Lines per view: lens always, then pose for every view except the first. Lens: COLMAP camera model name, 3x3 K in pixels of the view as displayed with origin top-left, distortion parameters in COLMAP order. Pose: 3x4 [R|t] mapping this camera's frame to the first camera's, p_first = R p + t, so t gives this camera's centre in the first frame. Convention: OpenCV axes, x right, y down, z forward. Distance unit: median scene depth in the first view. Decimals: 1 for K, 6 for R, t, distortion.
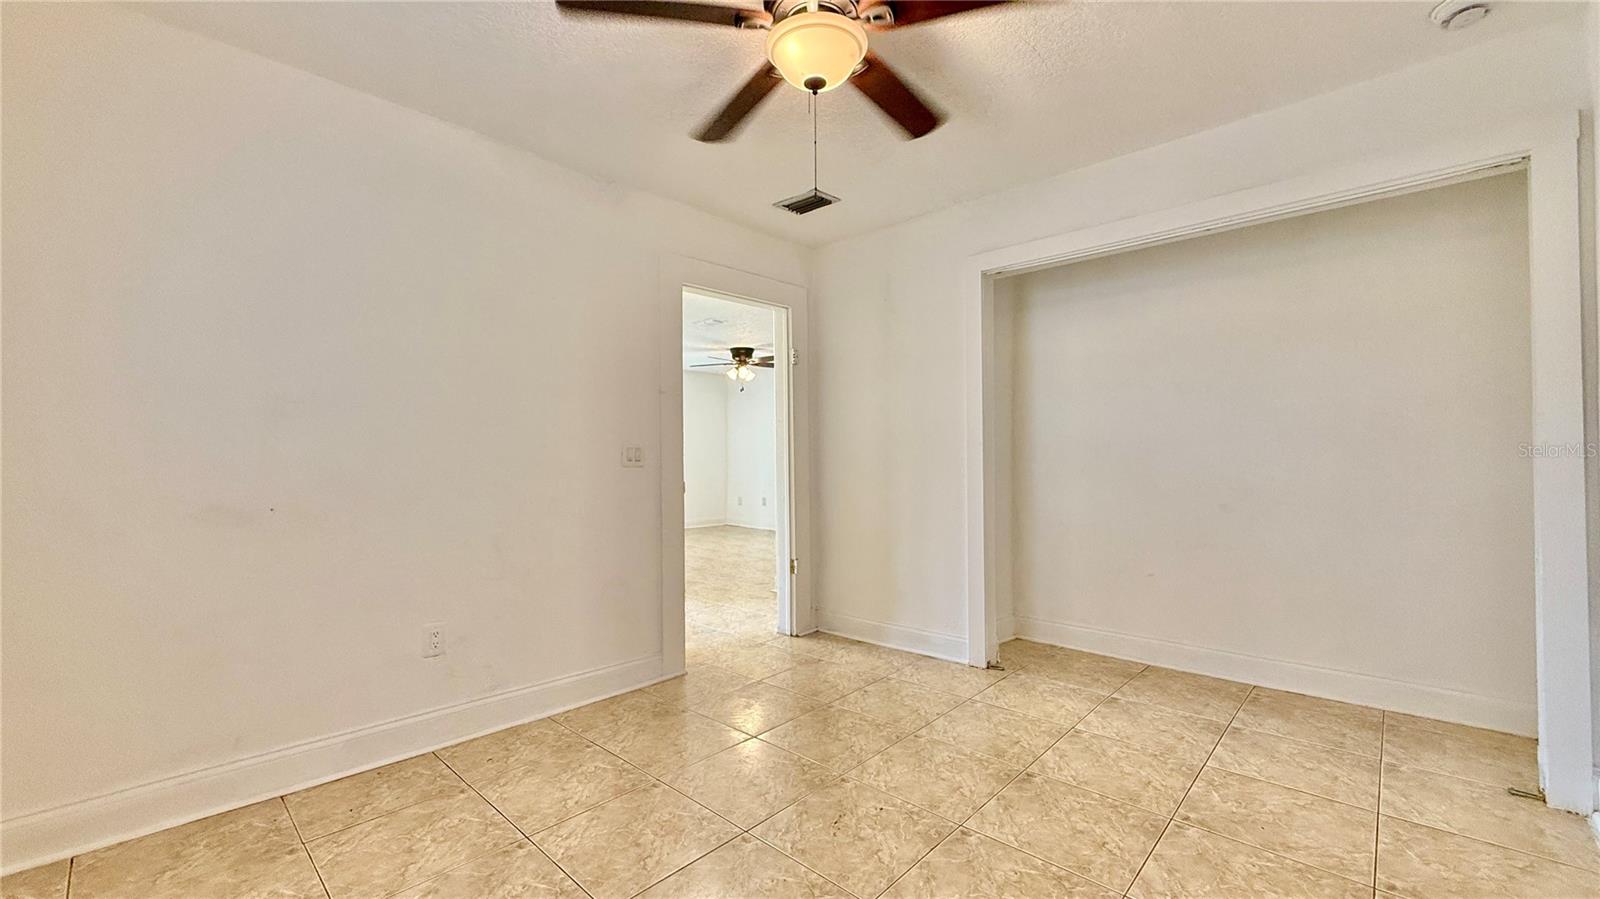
lens RADIAL K [[635.0, 0, 806.7], [0, 635.0, 453.9], [0, 0, 1]] dist [-0.003866, 0.000369]
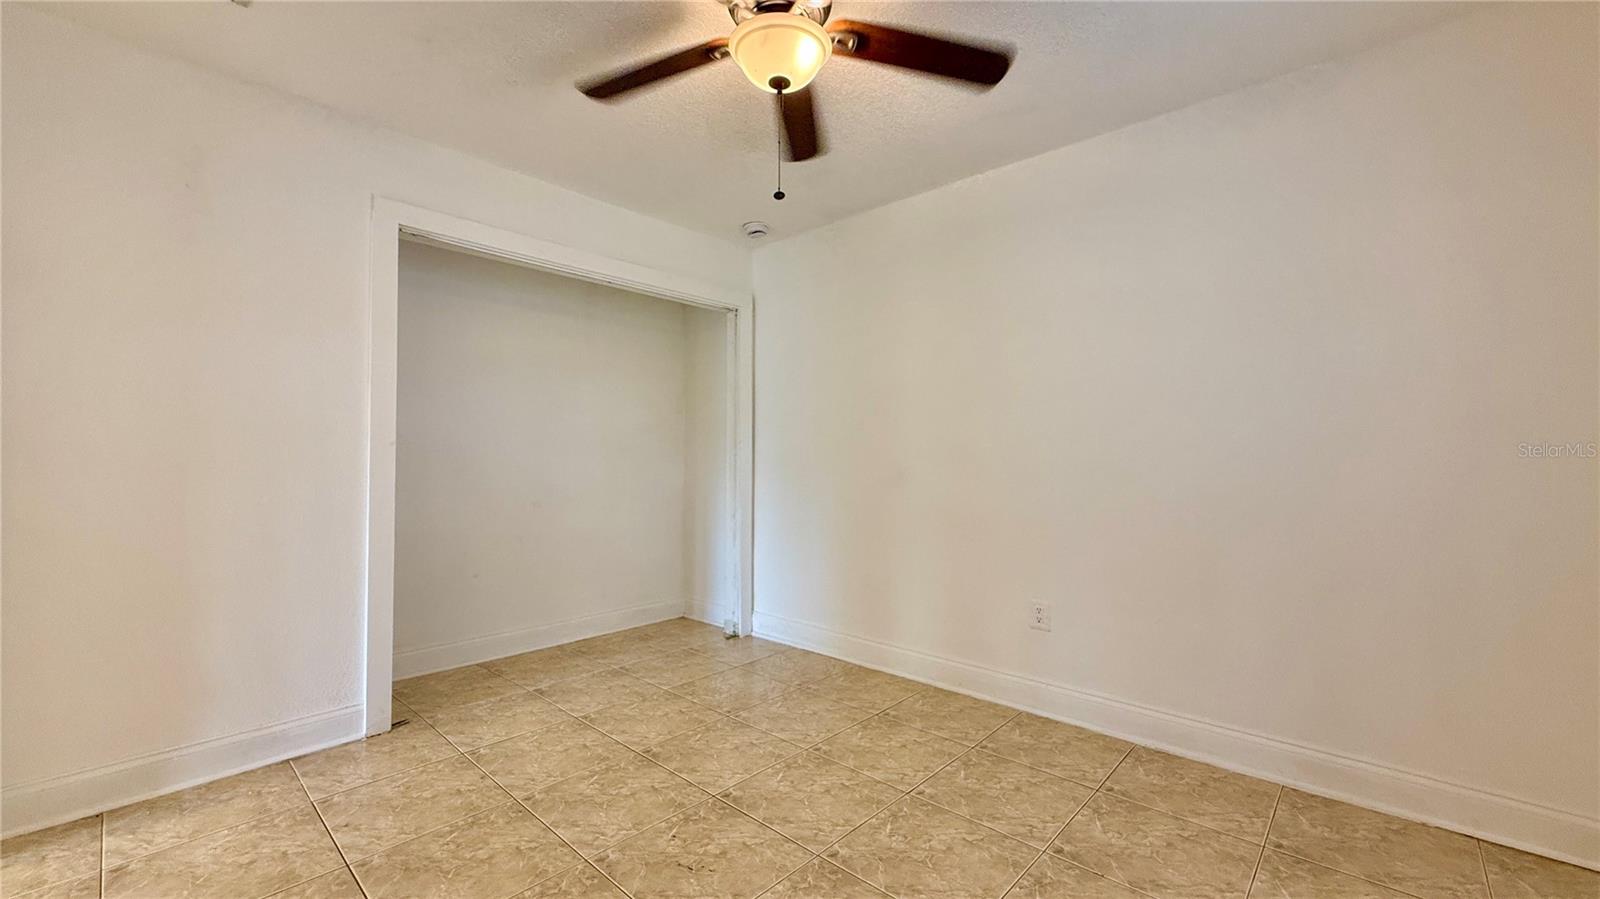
lens RADIAL K [[635.0, 0, 802.5], [0, 635.0, 446.9], [0, 0, 1]] dist [-0.003866, 0.000369]
pose [[0.002789, 0.027952, 0.999605, -0.534484], [-0.000313, 0.999609, -0.027951, 0.018233], [-0.999996, -0.000235, 0.002796, 0.541237]]
